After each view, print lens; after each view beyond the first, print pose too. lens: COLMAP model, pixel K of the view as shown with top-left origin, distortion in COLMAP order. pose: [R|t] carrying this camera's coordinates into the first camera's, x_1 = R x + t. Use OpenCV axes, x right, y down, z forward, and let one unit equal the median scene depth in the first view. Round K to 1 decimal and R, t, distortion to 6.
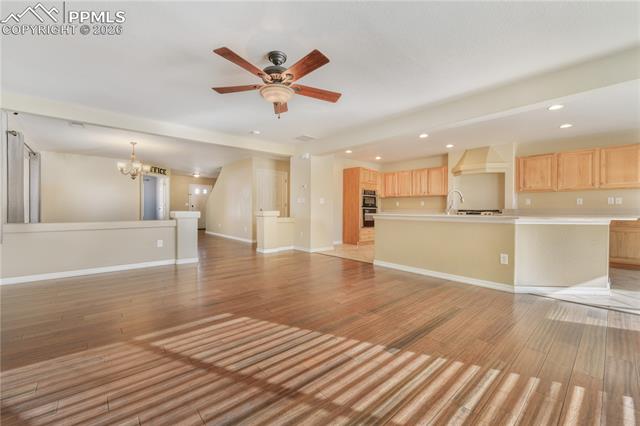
lens RADIAL K [[259.9, 0, 318.2], [0, 259.9, 210.2], [0, 0, 1]] dist [-0.001557, -0.000339]
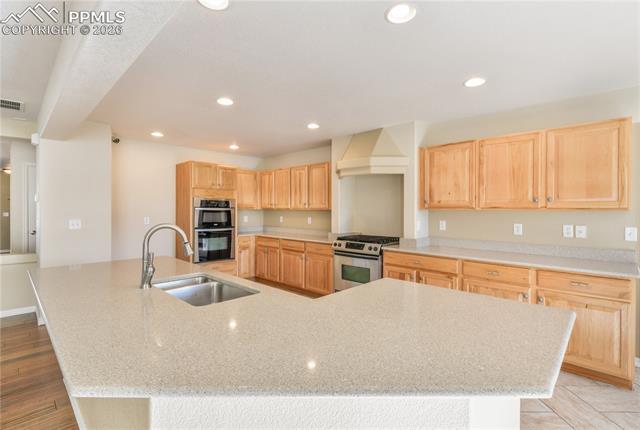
lens RADIAL K [[300.0, 0, 319.3], [0, 300.0, 211.1], [0, 0, 1]] dist [0.004881, 0.000285]
pose [[0.997435, -0.002381, 0.071544, 0.488142], [0.001978, 0.999982, 0.005690, -0.068339], [-0.071556, -0.005534, 0.997421, 0.358528]]
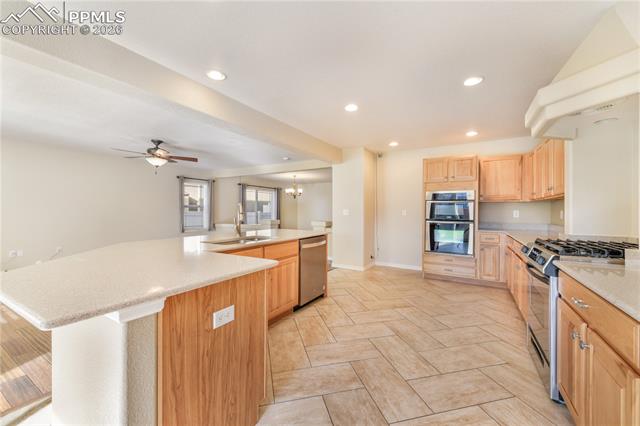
lens RADIAL K [[261.6, 0, 318.1], [0, 261.6, 212.9], [0, 0, 1]] dist [0.001171, 0.000008]
pose [[0.303559, 0.005792, -0.952795, 0.867290], [-0.004300, 0.999980, 0.004709, -0.039652], [0.952803, 0.002668, 0.303578, 0.654979]]
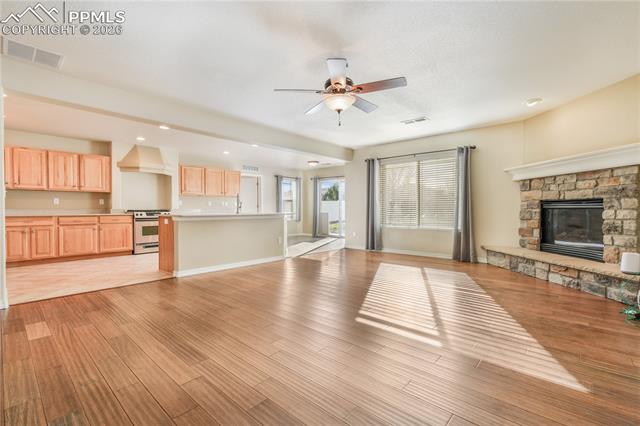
lens RADIAL K [[286.9, 0, 319.2], [0, 286.9, 212.1], [0, 0, 1]] dist [-0.003295, -0.000267]
pose [[-0.114577, -0.008433, 0.993379, -0.562515], [0.006275, 0.999938, 0.009212, 0.000206], [-0.993395, 0.007289, -0.114517, 0.518674]]
